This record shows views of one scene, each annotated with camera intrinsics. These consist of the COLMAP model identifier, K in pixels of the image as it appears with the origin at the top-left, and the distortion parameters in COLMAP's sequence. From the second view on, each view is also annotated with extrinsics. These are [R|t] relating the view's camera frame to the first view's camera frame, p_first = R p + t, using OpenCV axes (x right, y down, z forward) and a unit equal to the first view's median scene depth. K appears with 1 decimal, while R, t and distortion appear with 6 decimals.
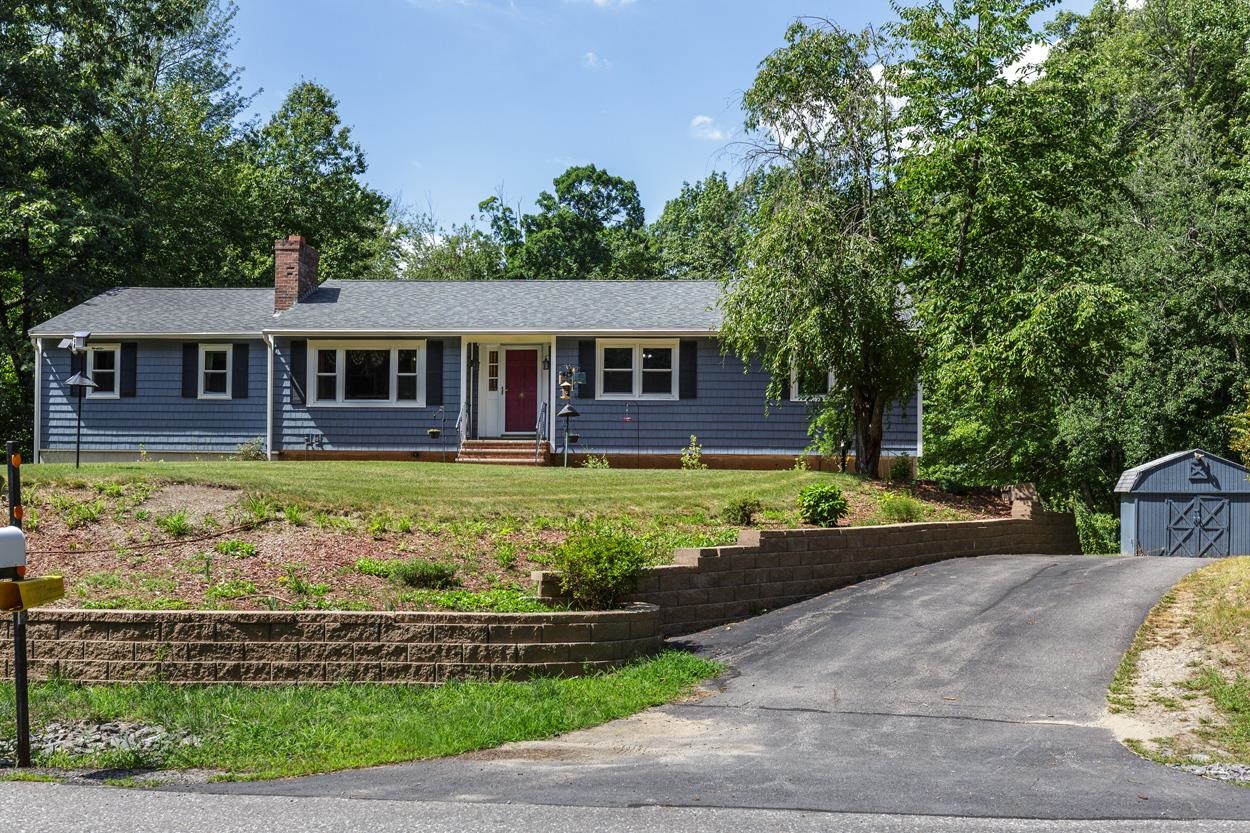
lens RADIAL K [[1242.6, 0, 625.2], [0, 1242.6, 425.5], [0, 0, 1]] dist [0.014903, 0.000000]
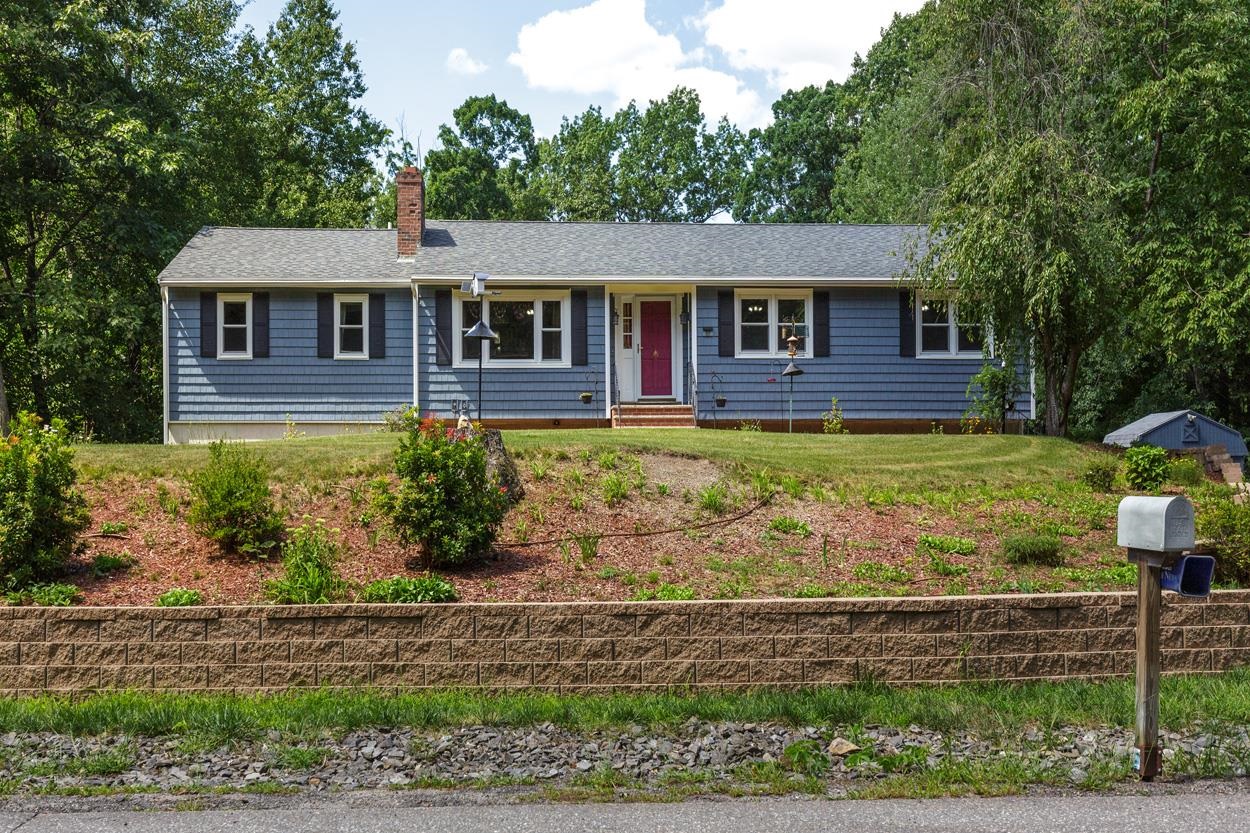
lens RADIAL K [[1397.4, 0, 624.8], [0, 1397.4, 408.0], [0, 0, 1]] dist [0.007336, 0.000000]
pose [[0.990398, -0.012513, 0.137679, -0.272670], [0.011073, 0.999876, 0.011219, 0.003120], [-0.137803, -0.009587, 0.990413, 0.036099]]
